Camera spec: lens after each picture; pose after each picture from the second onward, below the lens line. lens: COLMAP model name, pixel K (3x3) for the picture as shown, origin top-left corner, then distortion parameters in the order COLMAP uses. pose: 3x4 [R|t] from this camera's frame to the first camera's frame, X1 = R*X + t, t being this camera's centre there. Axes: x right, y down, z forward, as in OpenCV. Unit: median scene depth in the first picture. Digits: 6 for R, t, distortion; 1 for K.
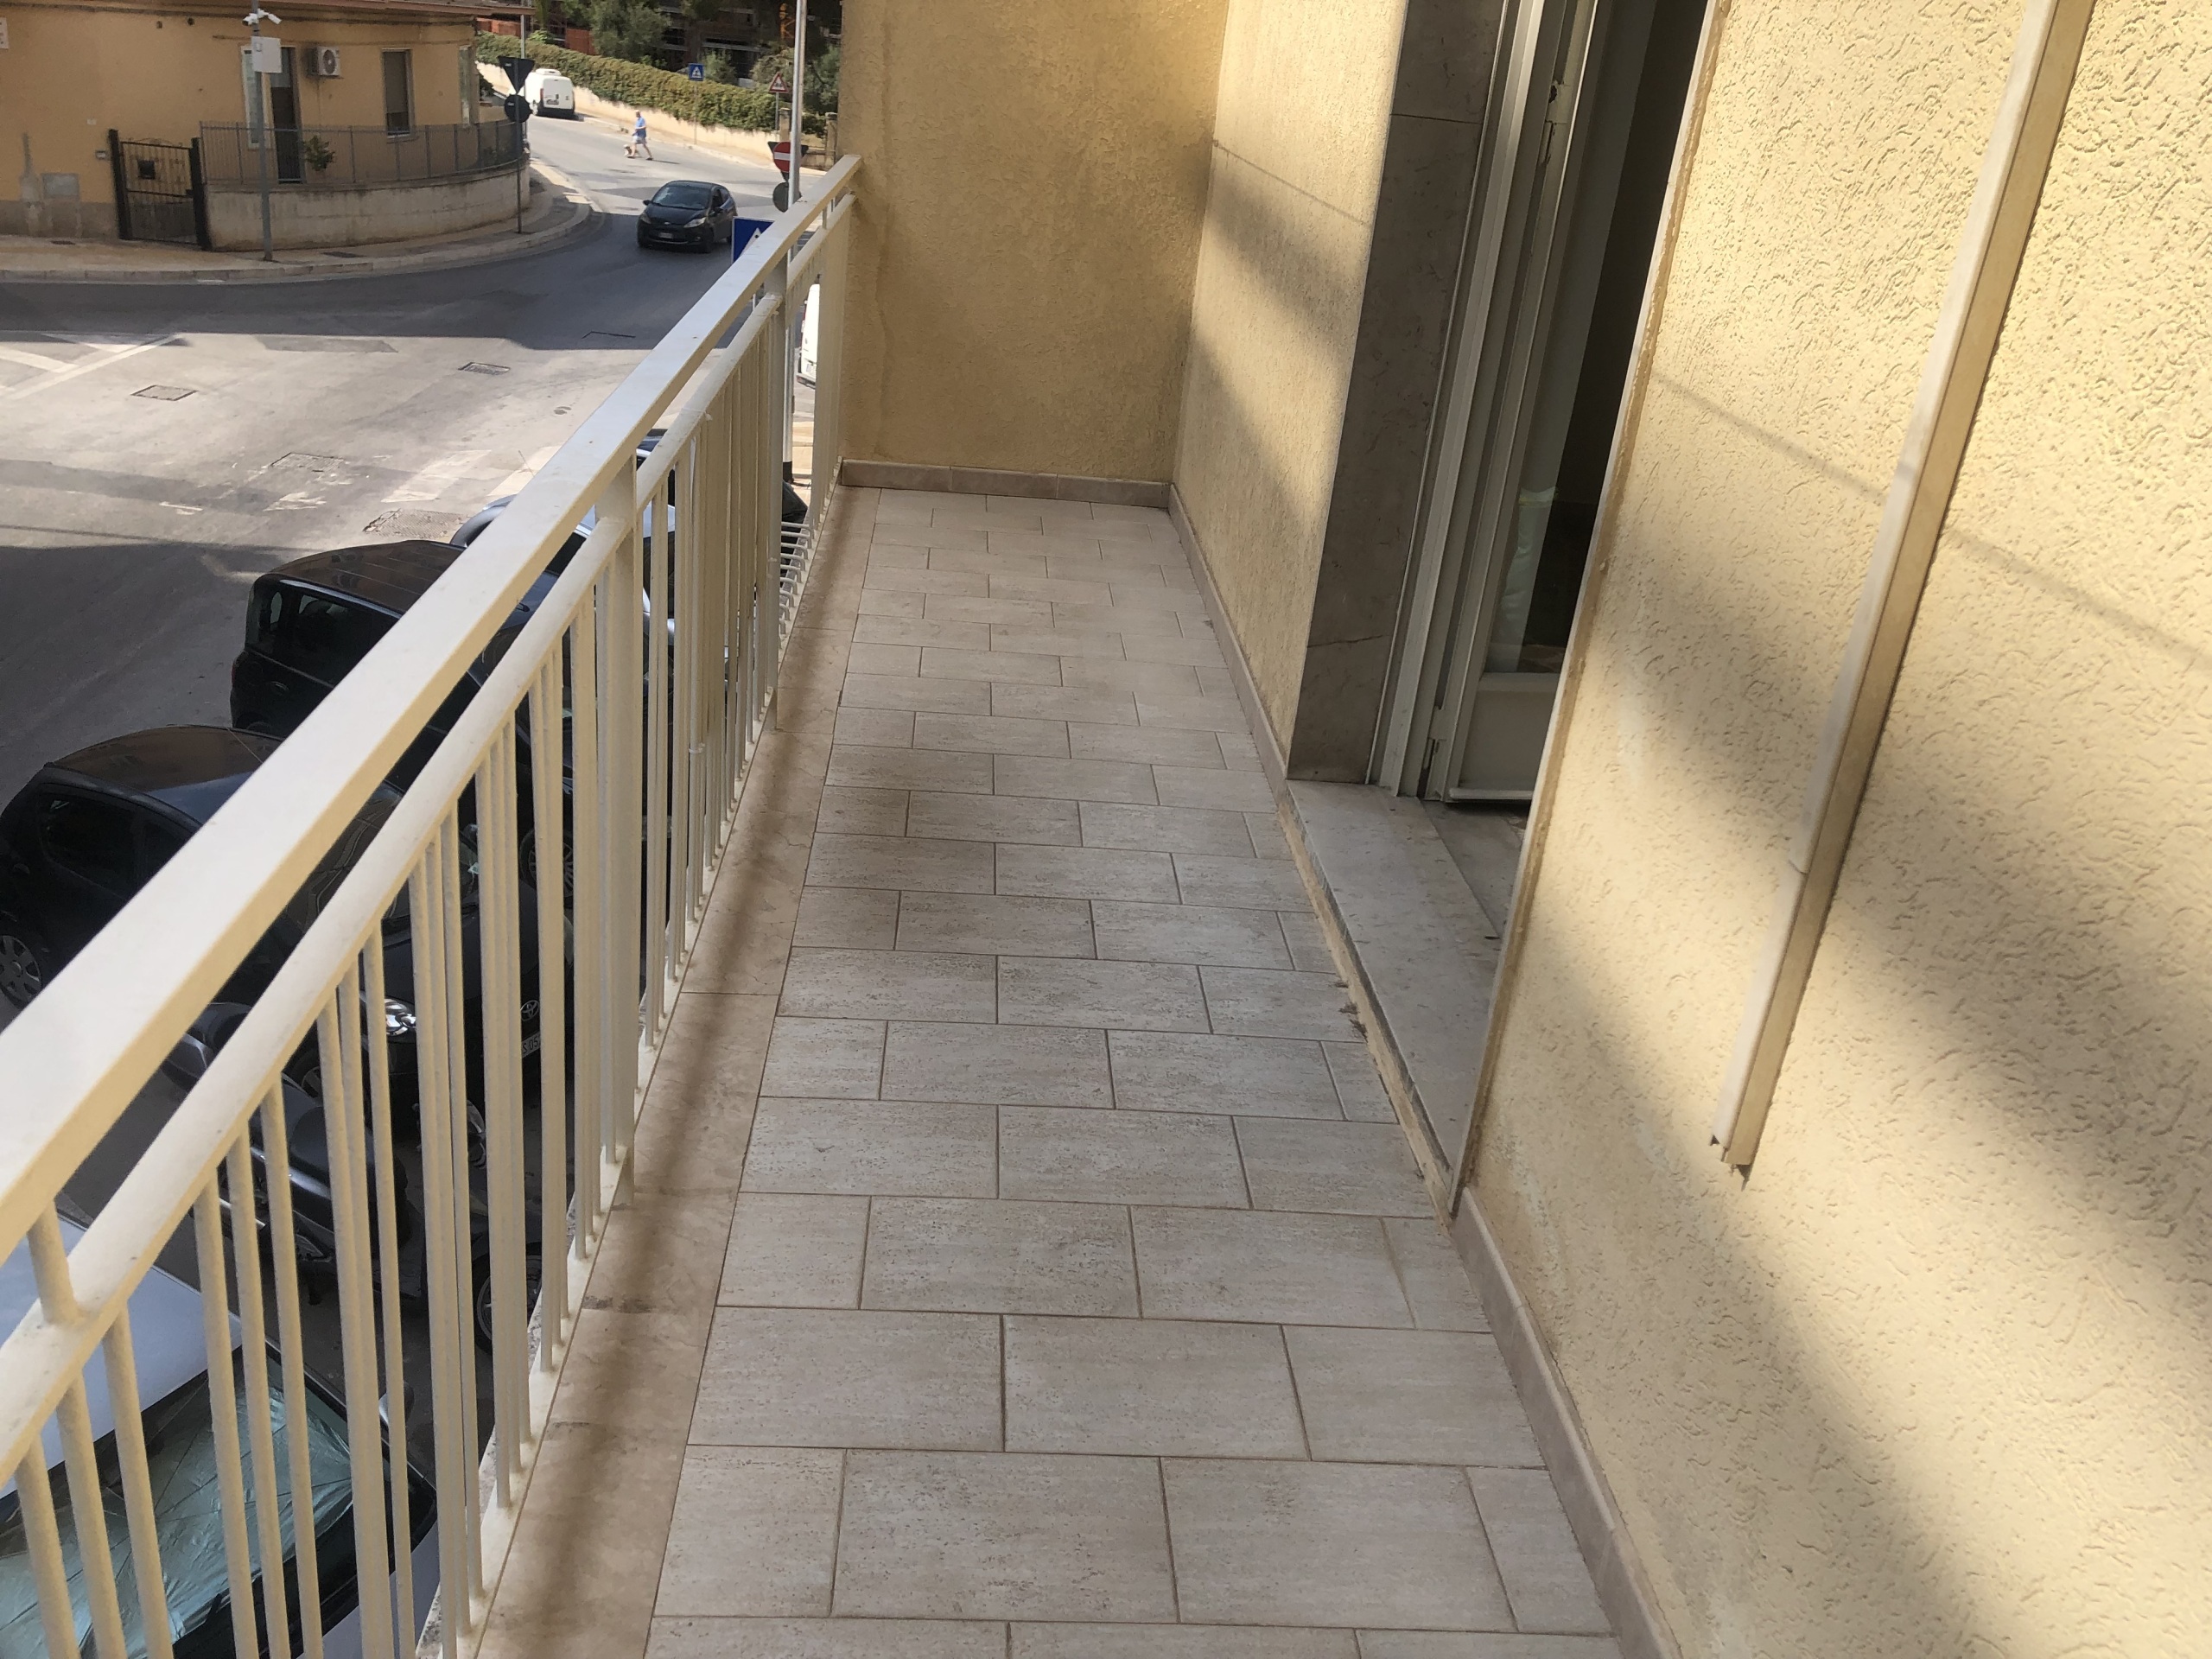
lens RADIAL K [[1801.9, 0, 1109.0], [0, 1801.9, 827.1], [0, 0, 1]] dist [0.007973, 0.014393]
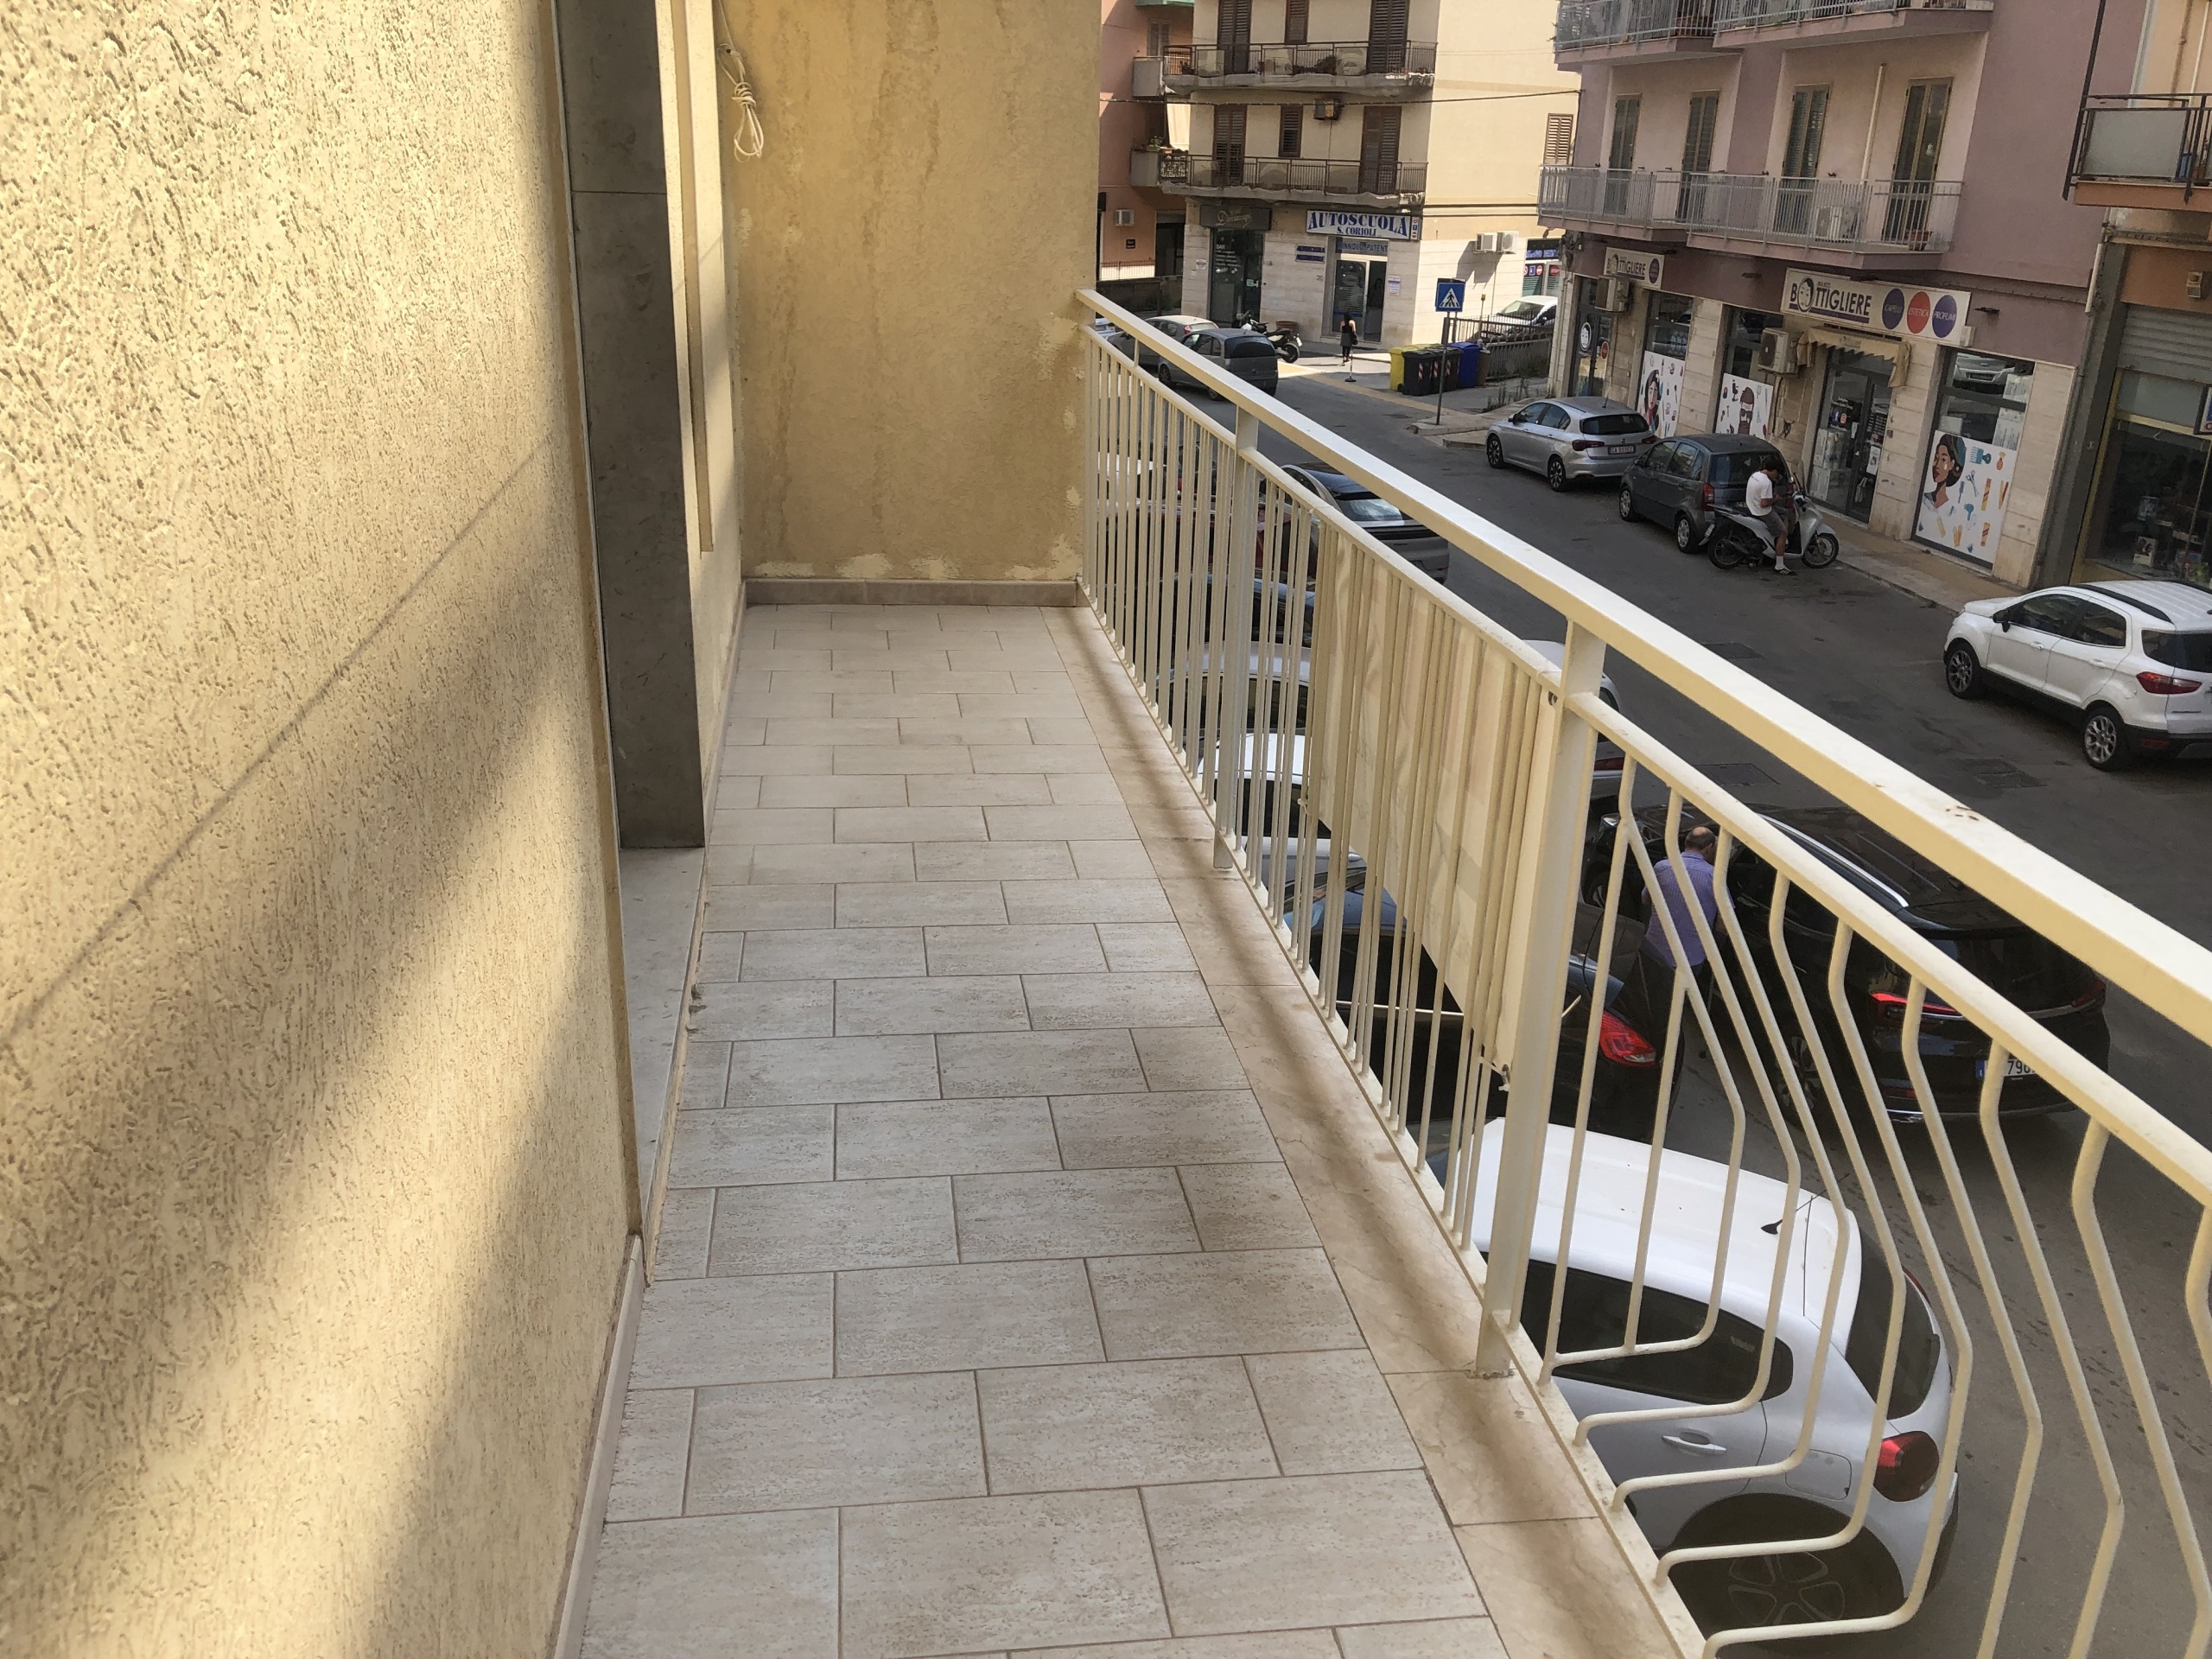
lens RADIAL K [[1801.9, 0, 1106.9], [0, 1801.9, 826.8], [0, 0, 1]] dist [0.007973, 0.014393]
pose [[-0.986645, -0.108120, -0.121826, 0.035434], [-0.162321, 0.714833, 0.680195, -0.744842], [0.013543, 0.690886, -0.722837, 1.713566]]
